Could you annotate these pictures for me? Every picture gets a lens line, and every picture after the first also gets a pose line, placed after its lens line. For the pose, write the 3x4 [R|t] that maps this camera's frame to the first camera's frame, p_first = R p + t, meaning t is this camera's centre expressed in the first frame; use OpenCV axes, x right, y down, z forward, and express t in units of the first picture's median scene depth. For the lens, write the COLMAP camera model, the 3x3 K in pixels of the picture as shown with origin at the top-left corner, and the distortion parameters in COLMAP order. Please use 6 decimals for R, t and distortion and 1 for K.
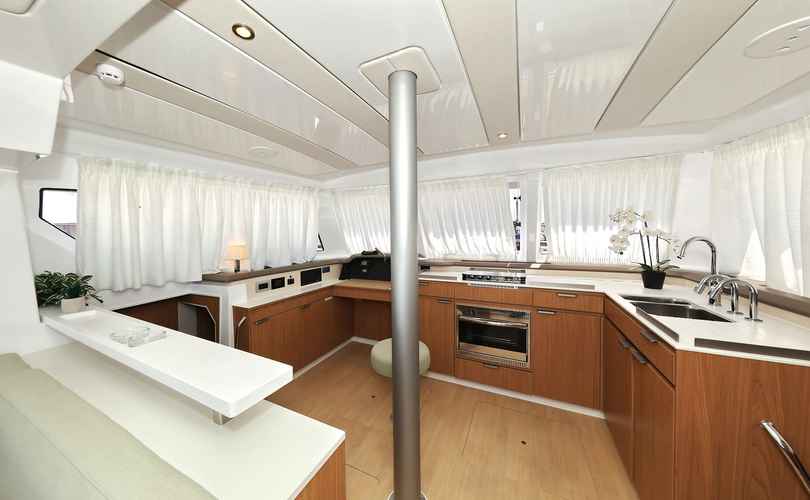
lens RADIAL K [[256.8, 0, 390.5], [0, 256.8, 244.4], [0, 0, 1]] dist [-0.000383, -0.000023]
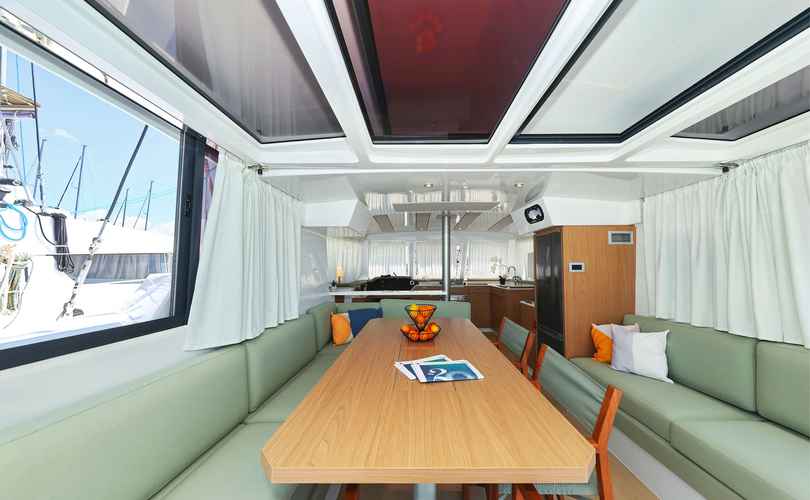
lens RADIAL K [[262.9, 0, 405.4], [0, 262.9, 253.9], [0, 0, 1]] dist [-0.000486, -0.000016]
pose [[0.899021, 0.040861, 0.435994, -0.915867], [0.009856, 0.993497, -0.113433, 0.106513], [-0.437794, 0.106276, 0.892772, -0.866091]]
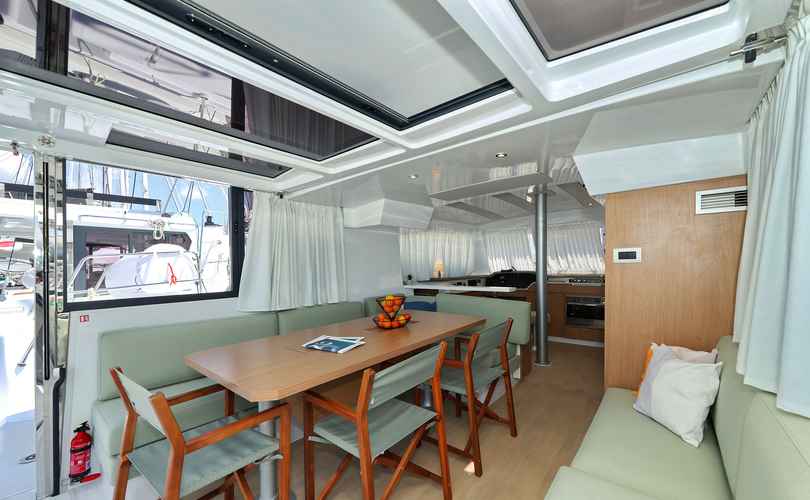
lens RADIAL K [[308.7, 0, 417.9], [0, 308.7, 273.7], [0, 0, 1]] dist [0.000821, 0.000043]
pose [[0.977581, 0.004844, -0.210504, -0.251367], [-0.009771, 0.999702, -0.022373, 0.118309], [0.210333, 0.023928, 0.977337, -1.113648]]
